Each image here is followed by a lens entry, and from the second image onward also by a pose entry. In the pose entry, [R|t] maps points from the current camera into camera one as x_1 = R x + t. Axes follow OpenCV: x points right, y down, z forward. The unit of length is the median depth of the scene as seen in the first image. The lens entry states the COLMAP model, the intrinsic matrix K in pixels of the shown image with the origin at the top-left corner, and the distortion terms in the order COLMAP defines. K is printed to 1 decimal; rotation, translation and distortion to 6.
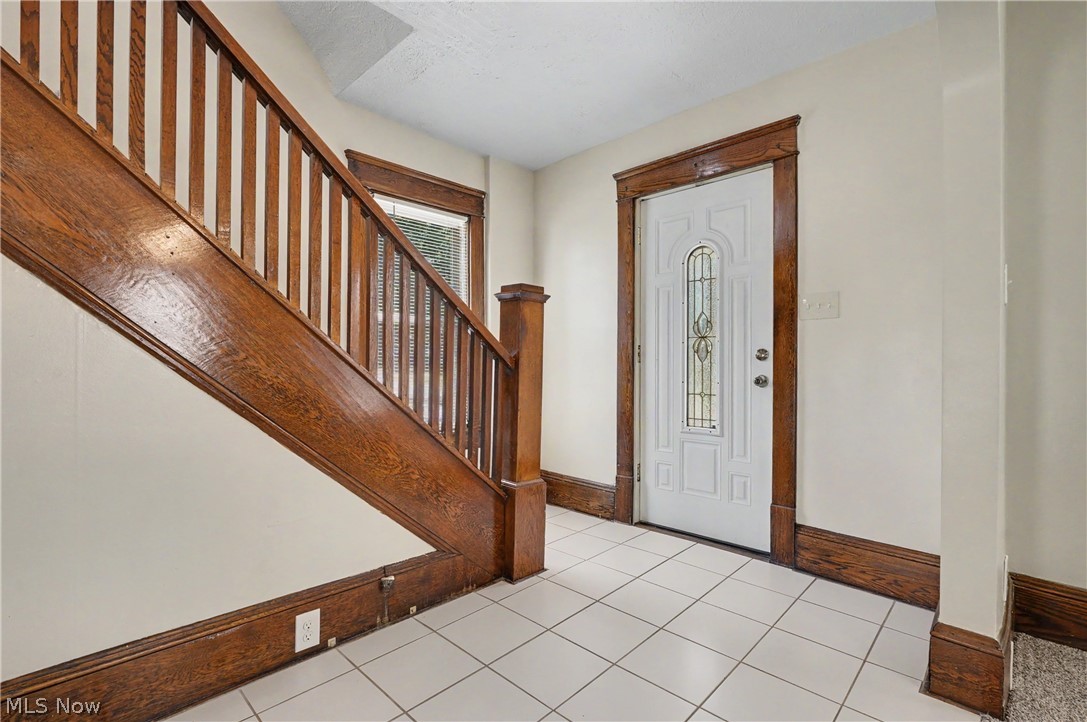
lens RADIAL K [[496.9, 0, 546.7], [0, 496.9, 359.2], [0, 0, 1]] dist [-0.009057, 0.000464]
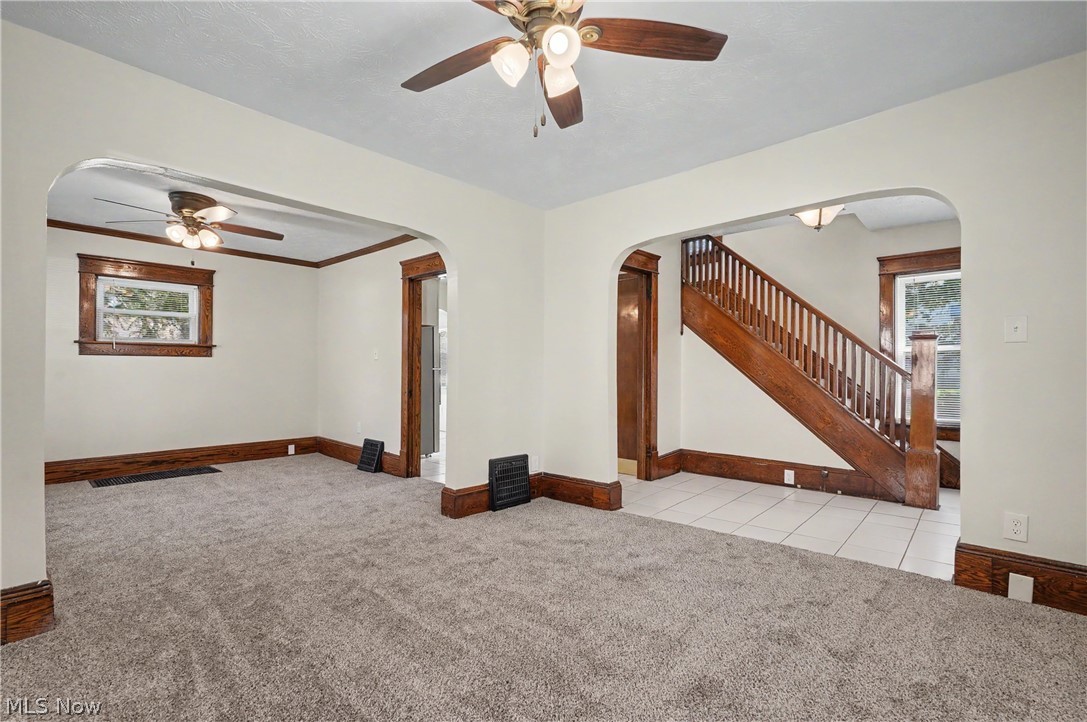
lens RADIAL K [[496.9, 0, 546.5], [0, 496.9, 369.2], [0, 0, 1]] dist [-0.009057, 0.000464]
pose [[0.041193, -0.007448, -0.999123, 1.477290], [0.000649, 0.999972, -0.007428, -0.011714], [0.999151, -0.000342, 0.041196, -0.292538]]
